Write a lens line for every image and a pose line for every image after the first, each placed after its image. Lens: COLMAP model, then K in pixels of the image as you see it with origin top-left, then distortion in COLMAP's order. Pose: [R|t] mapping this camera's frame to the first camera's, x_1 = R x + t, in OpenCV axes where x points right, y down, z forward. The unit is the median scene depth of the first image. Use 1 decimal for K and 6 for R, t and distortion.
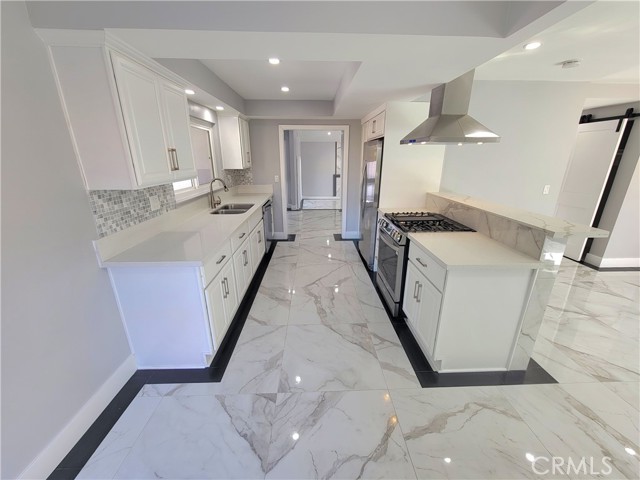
lens RADIAL K [[261.1, 0, 320.9], [0, 261.1, 240.4], [0, 0, 1]] dist [-0.002363, -0.000163]
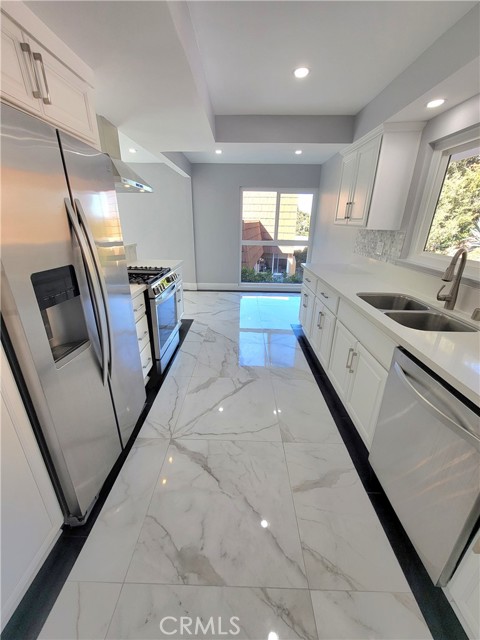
lens RADIAL K [[261.1, 0, 237.6], [0, 261.1, 320.5], [0, 0, 1]] dist [-0.002363, -0.000163]
pose [[-0.998813, -0.021456, 0.043739, -0.071405], [0.011205, 0.772561, 0.634841, -0.845499], [-0.047412, 0.634578, -0.771403, 2.807762]]
